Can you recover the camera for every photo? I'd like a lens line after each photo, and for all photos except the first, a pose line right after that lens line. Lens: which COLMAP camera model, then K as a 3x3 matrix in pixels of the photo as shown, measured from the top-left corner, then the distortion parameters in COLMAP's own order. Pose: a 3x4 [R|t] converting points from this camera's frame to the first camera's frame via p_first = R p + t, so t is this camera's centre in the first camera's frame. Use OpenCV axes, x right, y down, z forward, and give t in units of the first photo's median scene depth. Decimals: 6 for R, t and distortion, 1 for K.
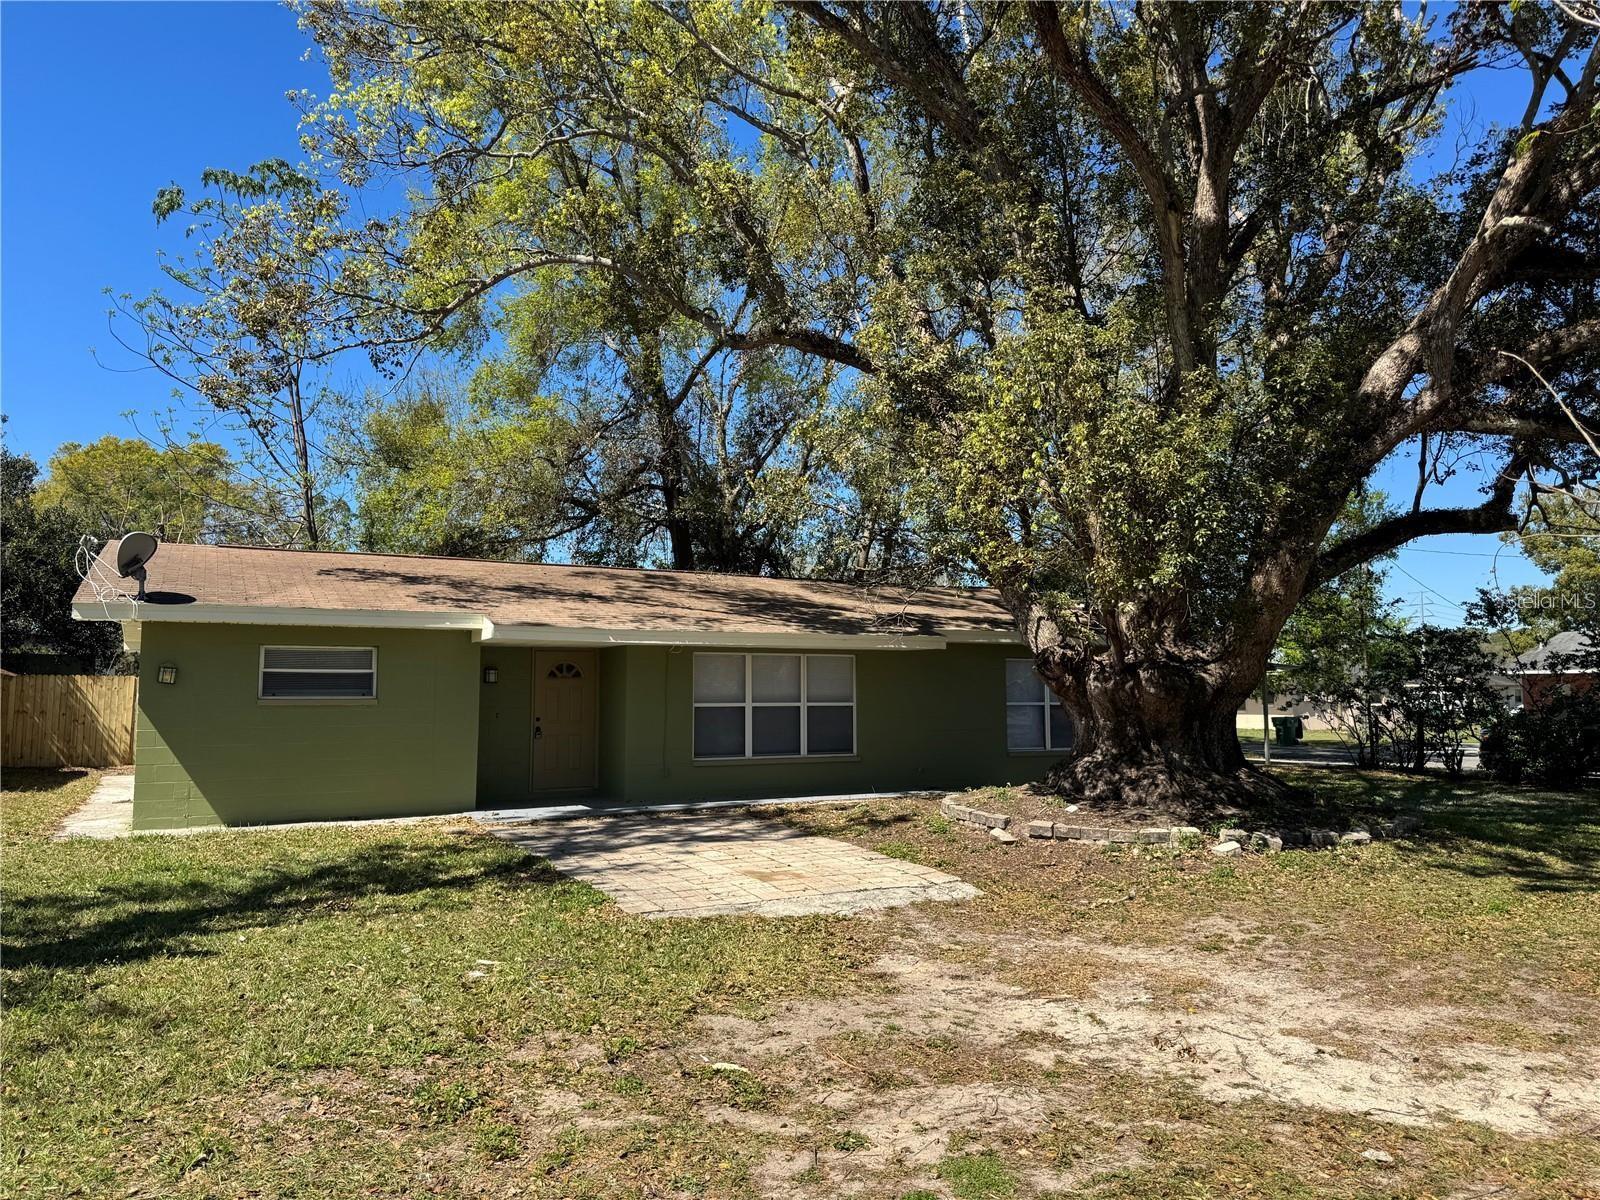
lens RADIAL K [[1120.0, 0, 800.8], [0, 1120.0, 589.5], [0, 0, 1]] dist [0.047070, -0.058389]
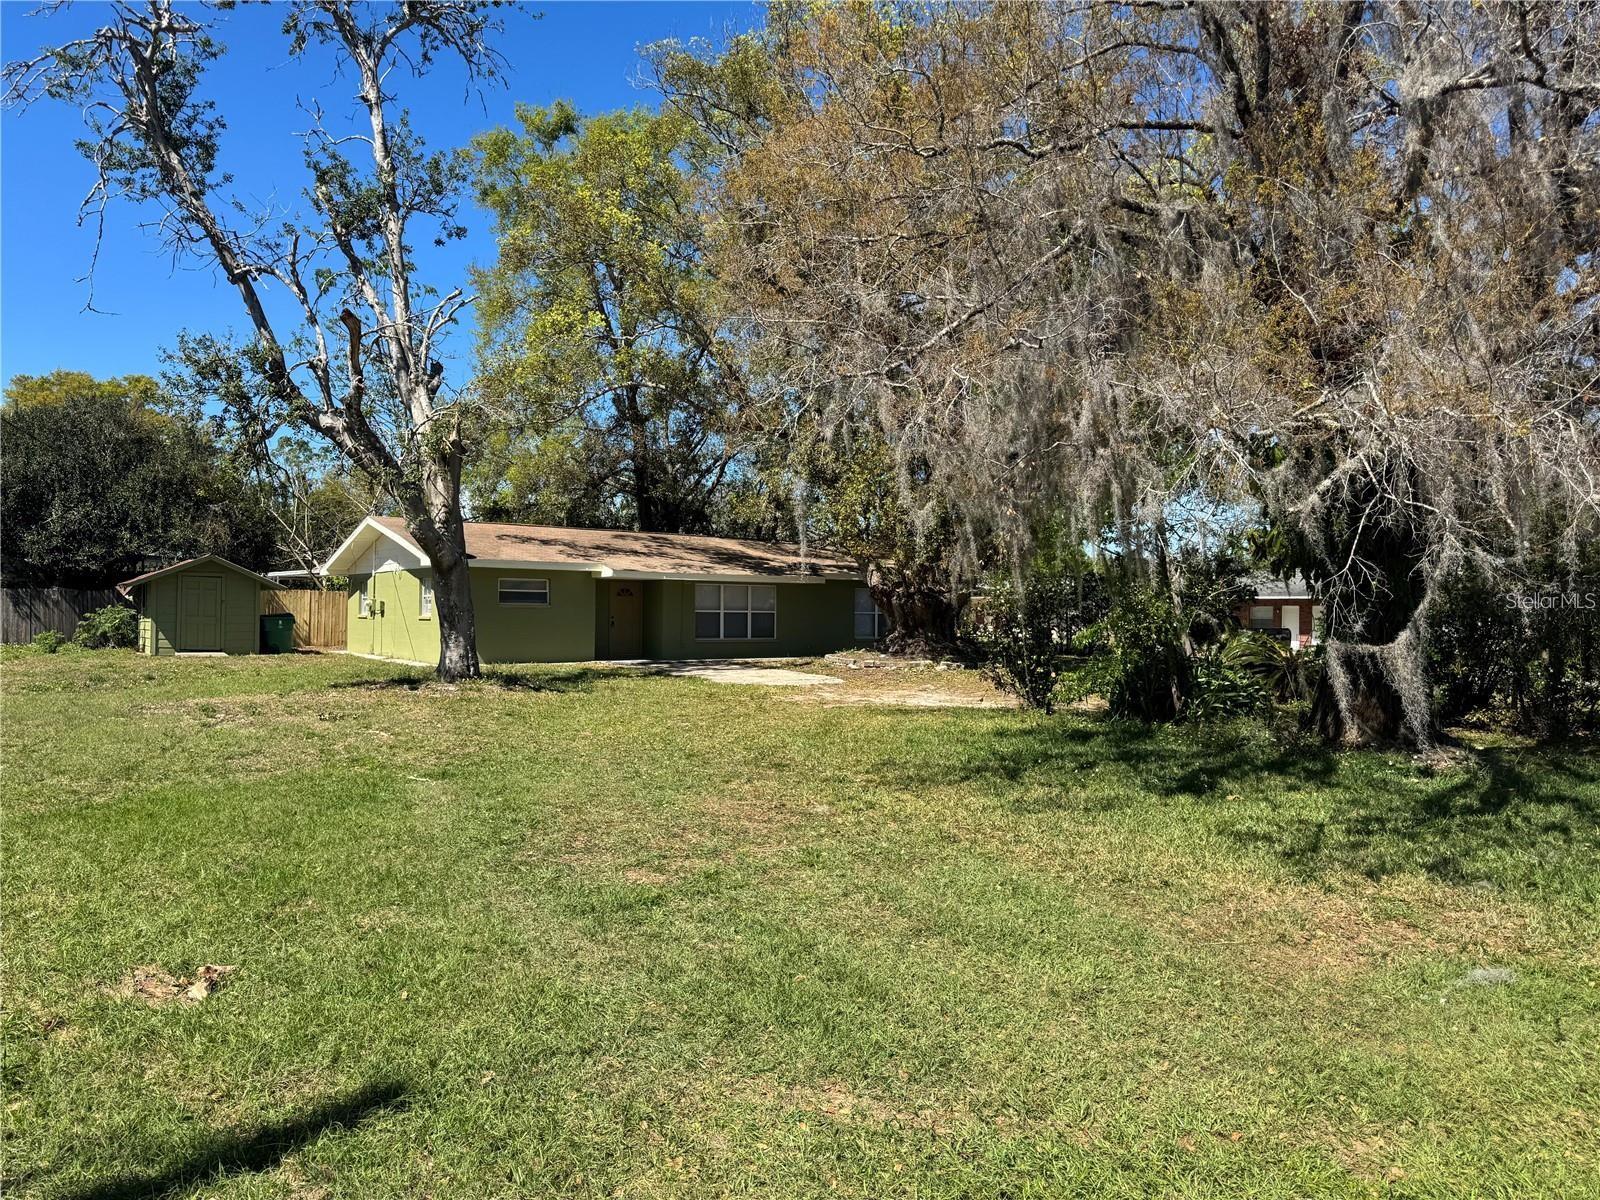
lens RADIAL K [[1120.0, 0, 802.8], [0, 1120.0, 593.3], [0, 0, 1]] dist [0.047070, -0.058389]
pose [[0.990105, 0.013040, 0.139724, -0.224786], [-0.023566, 0.996984, 0.073946, -0.090359], [-0.138338, -0.076507, 0.987426, -1.138264]]
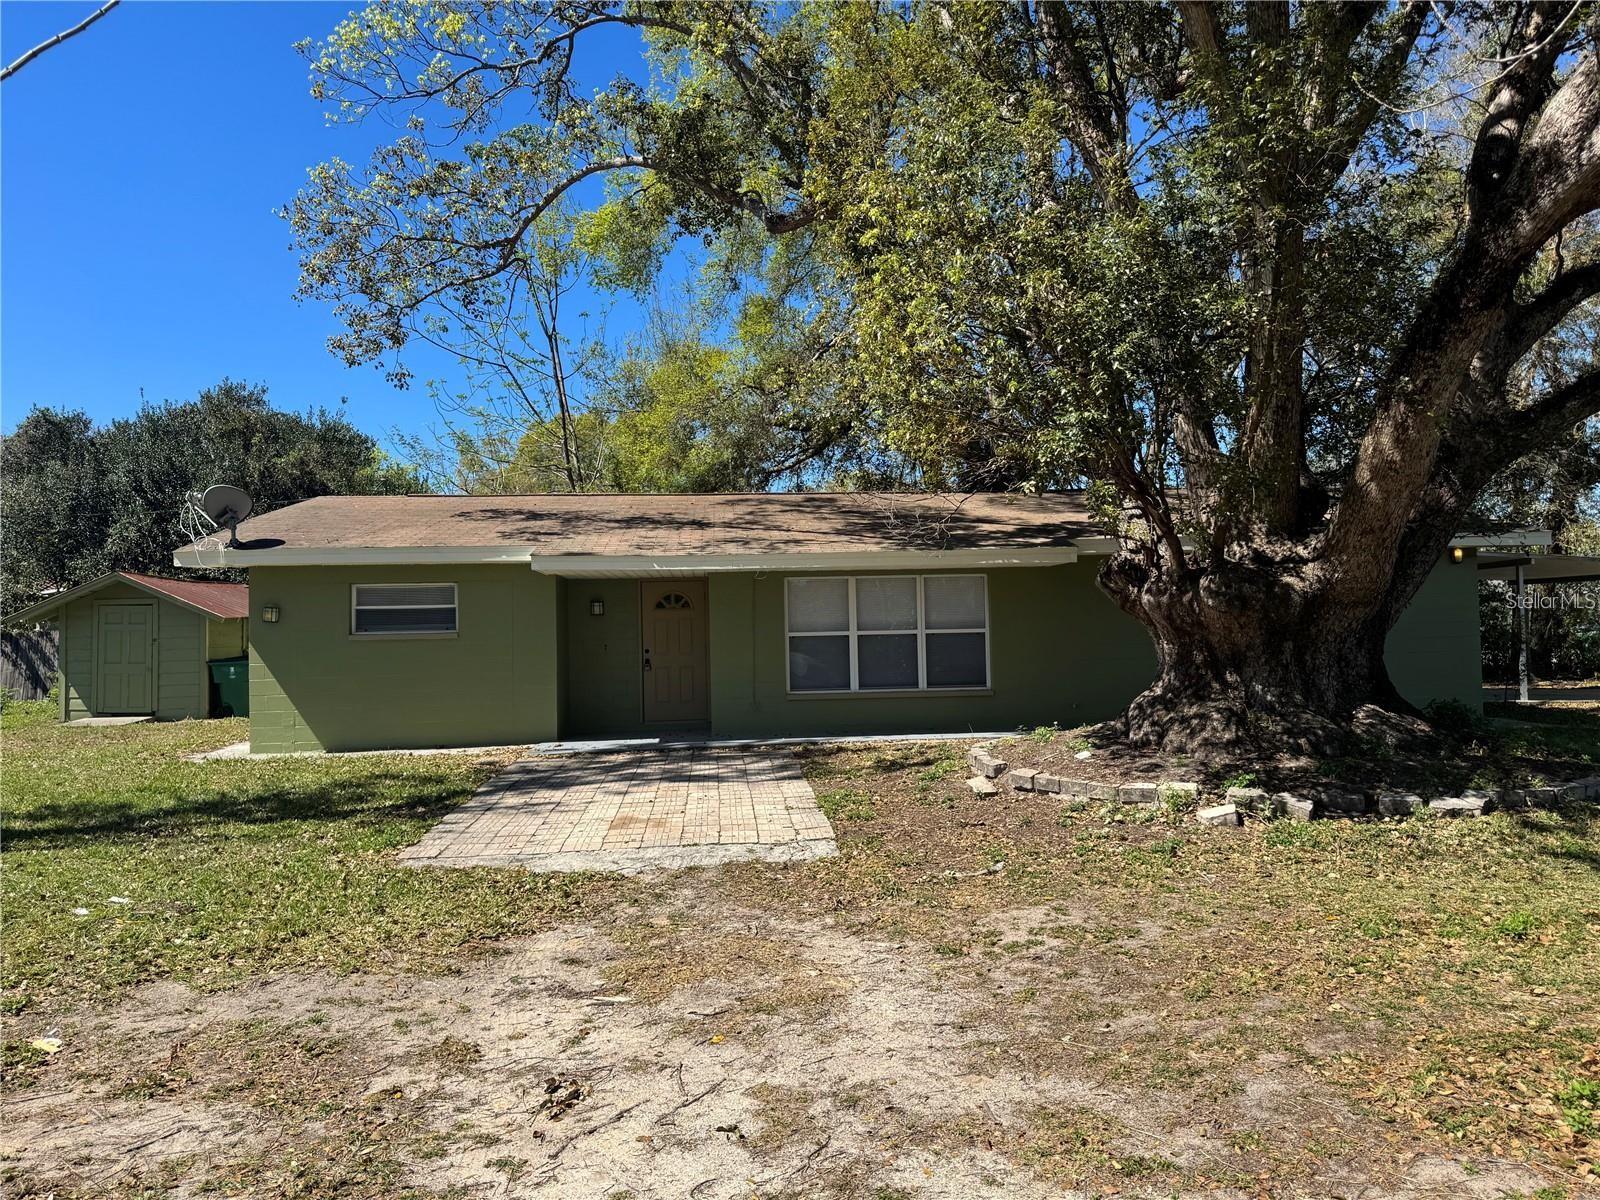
lens RADIAL K [[1120.0, 0, 813.3], [0, 1120.0, 601.6], [0, 0, 1]] dist [0.047070, -0.058389]
pose [[0.920436, -0.029183, -0.389802, 0.352065], [0.055962, 0.996775, 0.057517, 0.029952], [0.386867, -0.074755, 0.919101, 0.197666]]
